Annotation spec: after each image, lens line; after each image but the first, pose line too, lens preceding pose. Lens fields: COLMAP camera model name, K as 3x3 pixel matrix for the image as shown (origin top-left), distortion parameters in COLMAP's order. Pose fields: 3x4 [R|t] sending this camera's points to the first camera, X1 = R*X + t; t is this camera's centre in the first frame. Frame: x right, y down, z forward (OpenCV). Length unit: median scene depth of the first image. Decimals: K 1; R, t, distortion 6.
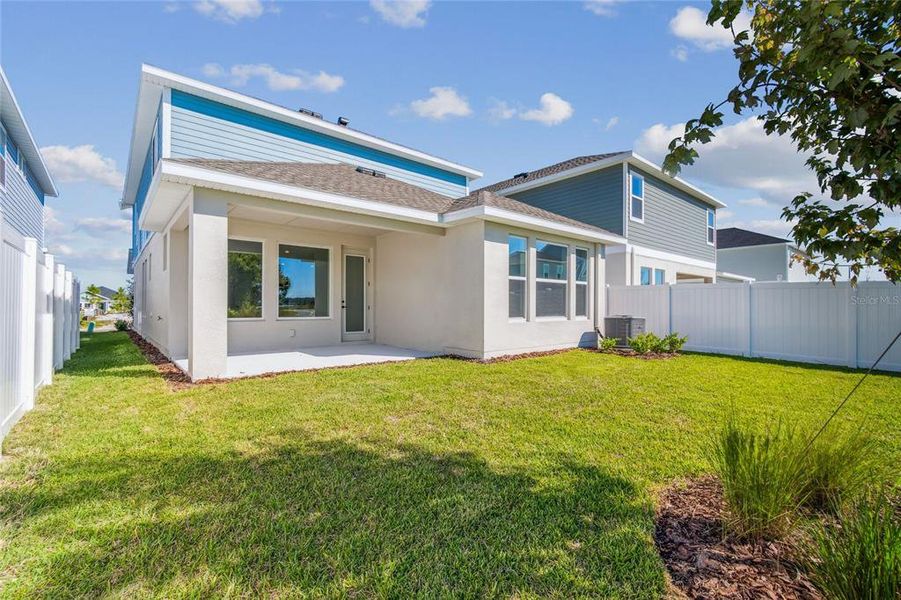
lens RADIAL K [[400.2, 0, 450.7], [0, 400.2, 300.7], [0, 0, 1]] dist [0.005042, 0.000108]
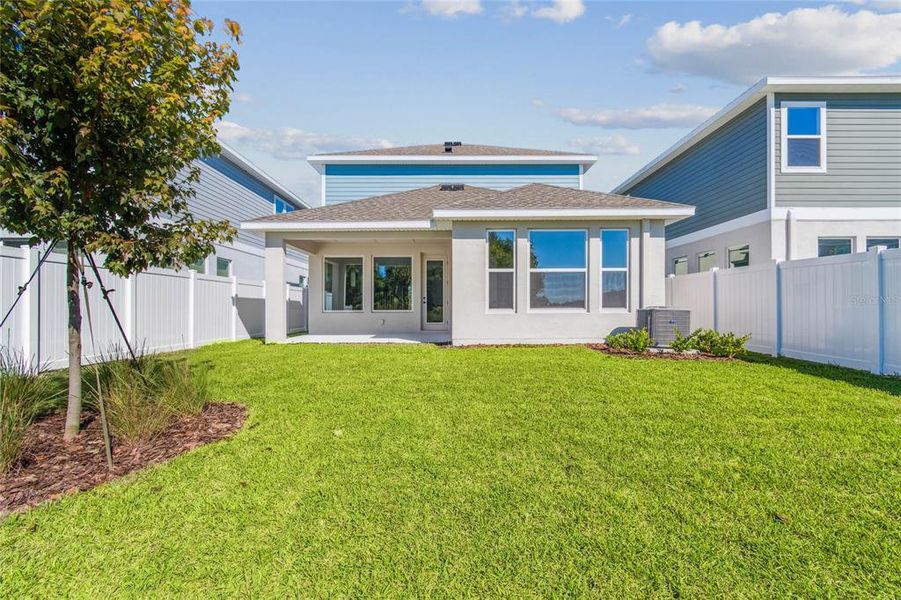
lens RADIAL K [[400.2, 0, 451.5], [0, 400.2, 304.9], [0, 0, 1]] dist [0.005042, 0.000108]
pose [[0.751785, -0.011653, -0.659306, 0.559946], [0.013969, 0.999901, -0.001744, 0.024484], [0.659261, -0.007899, 0.751873, 0.111514]]
